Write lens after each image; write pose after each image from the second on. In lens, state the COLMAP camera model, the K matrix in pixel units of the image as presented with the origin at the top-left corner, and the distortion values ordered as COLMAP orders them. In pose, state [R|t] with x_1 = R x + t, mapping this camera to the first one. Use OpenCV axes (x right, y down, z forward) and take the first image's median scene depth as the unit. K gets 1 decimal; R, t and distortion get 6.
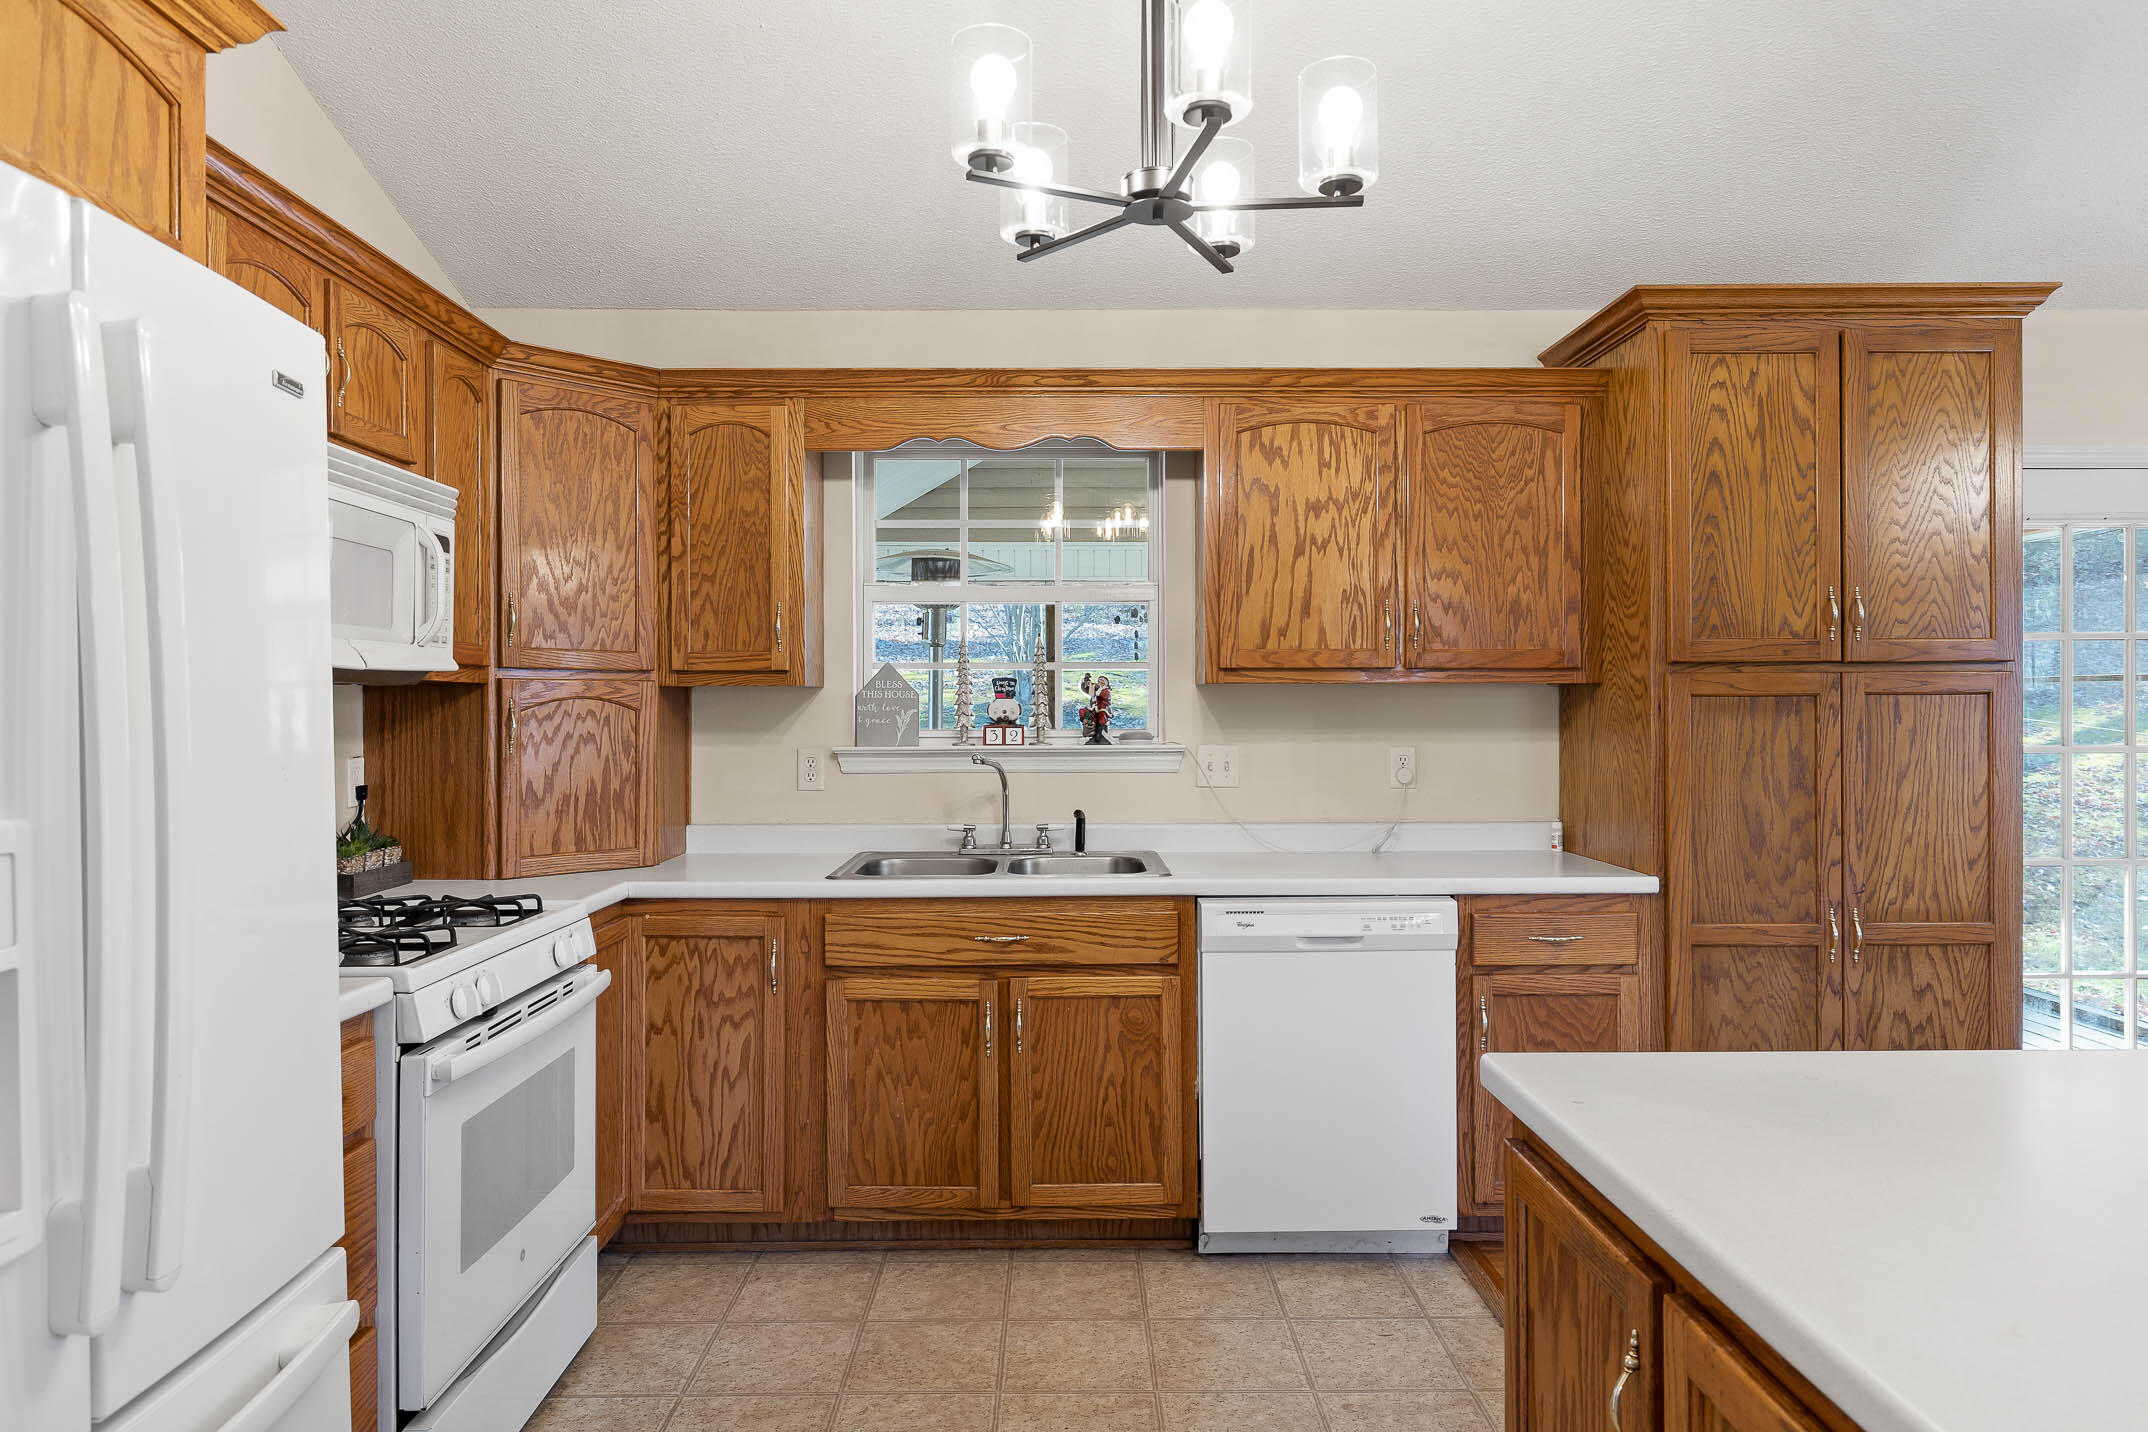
lens RADIAL K [[1344.8, 0, 1070.4], [0, 1344.8, 704.8], [0, 0, 1]] dist [0.001276, -0.001541]
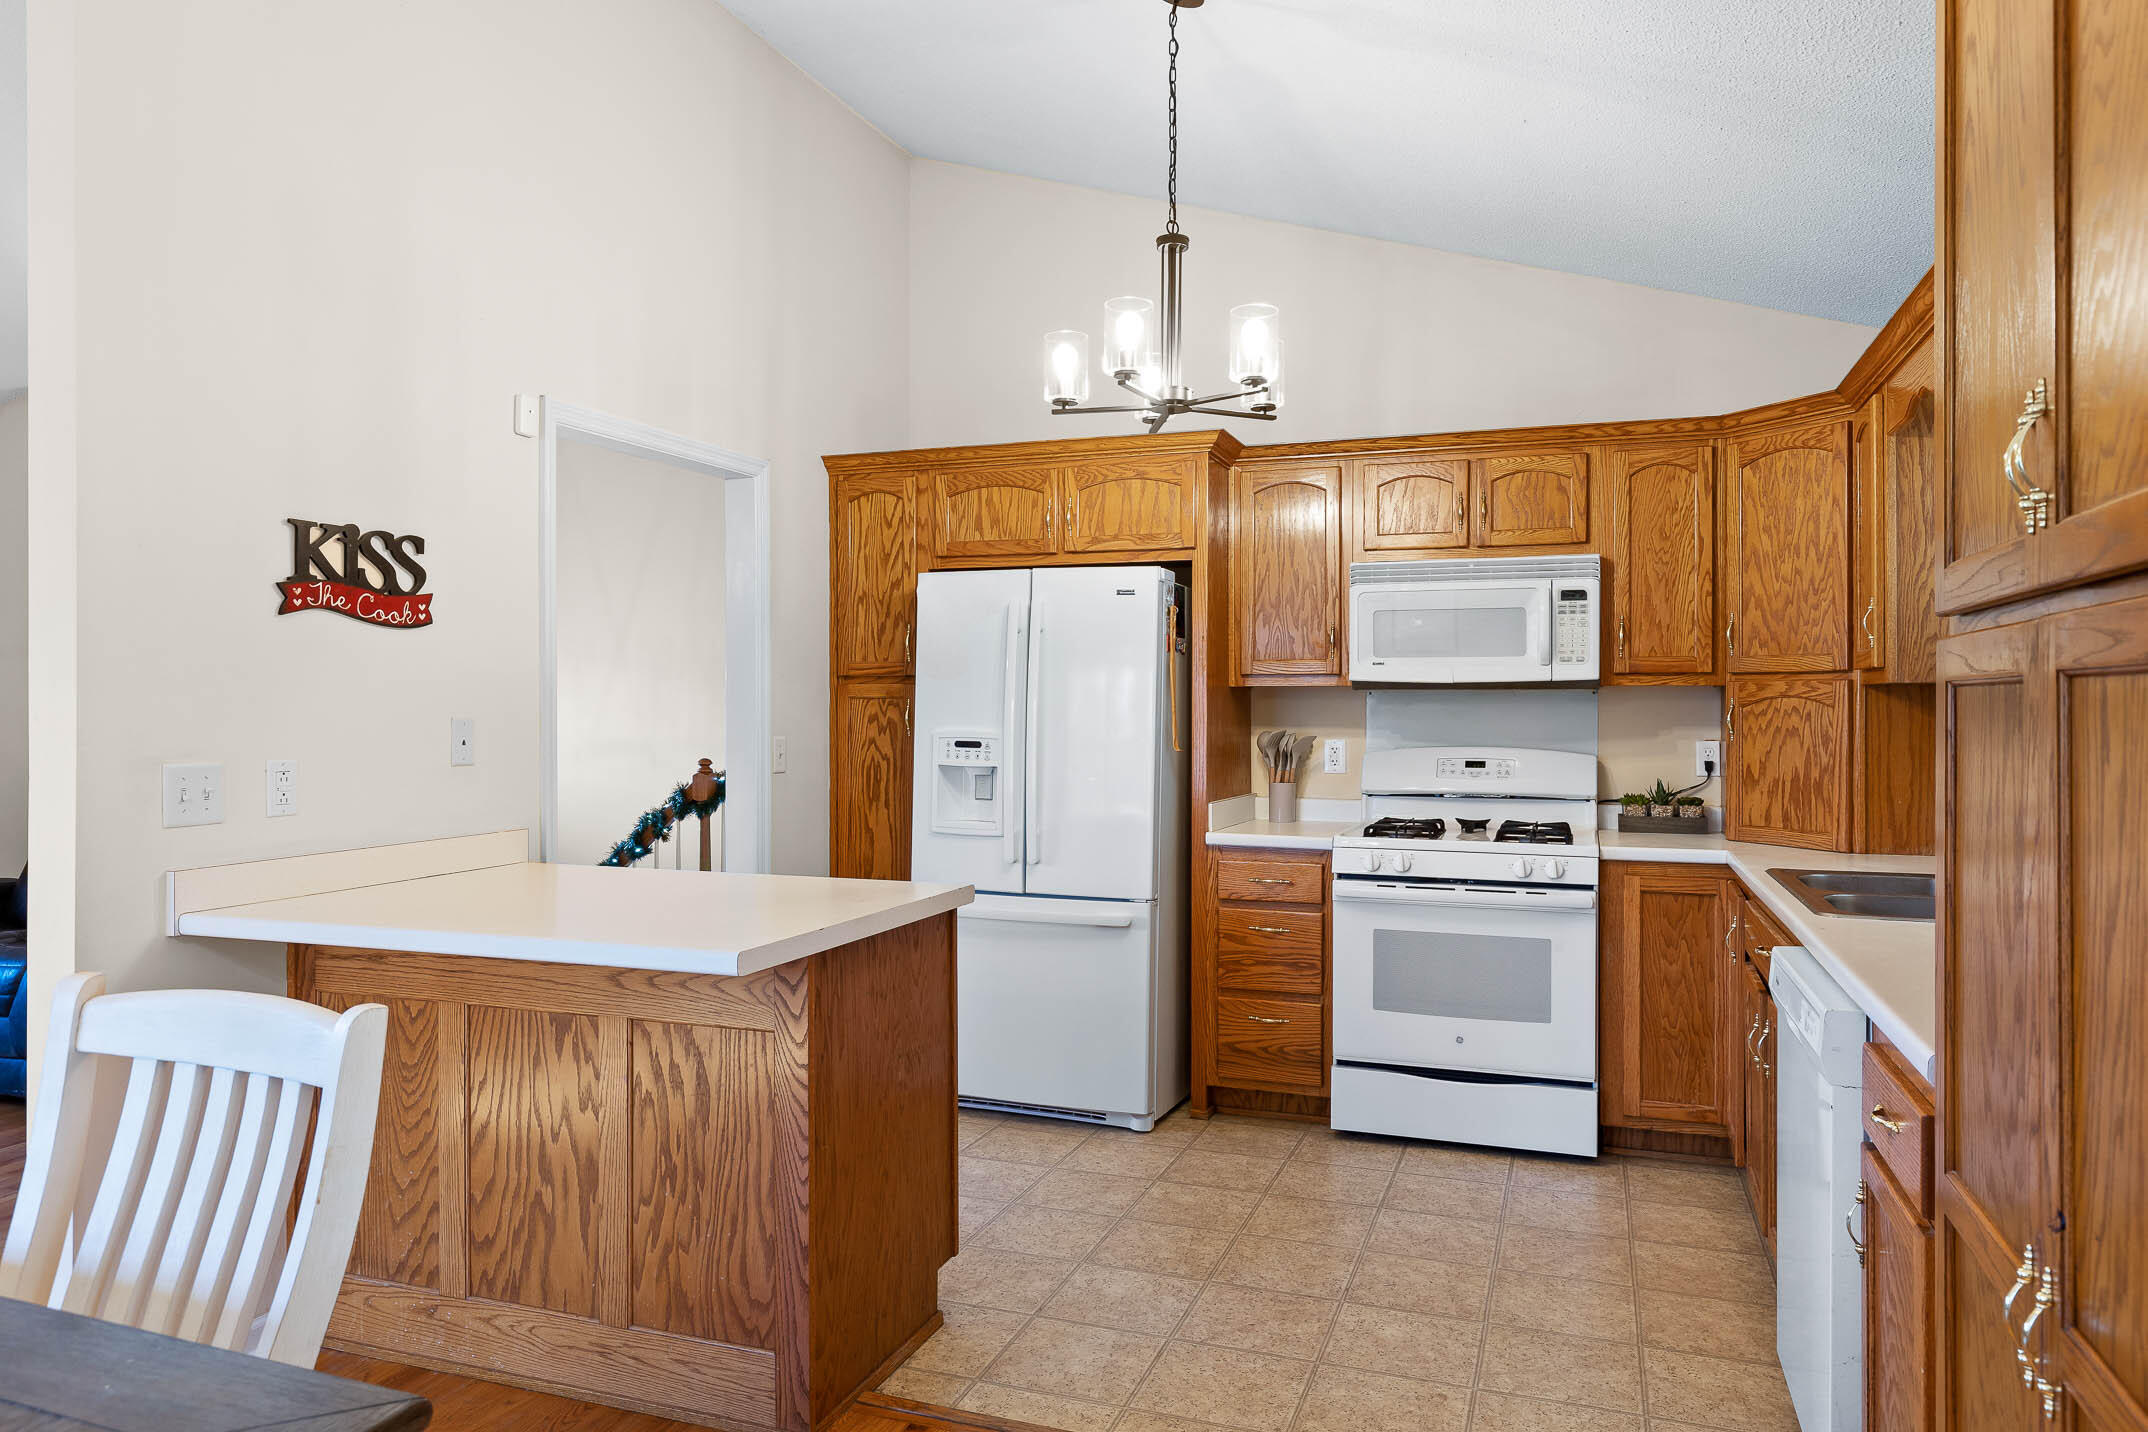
lens RADIAL K [[1387.7, 0, 1071.4], [0, 1387.7, 717.3], [0, 0, 1]] dist [0.011147, -0.000687]
pose [[-0.352176, 0.010099, -0.935879, 1.018530], [0.002435, 0.999948, 0.009874, -0.000497], [0.935931, 0.001199, -0.352183, 0.880789]]
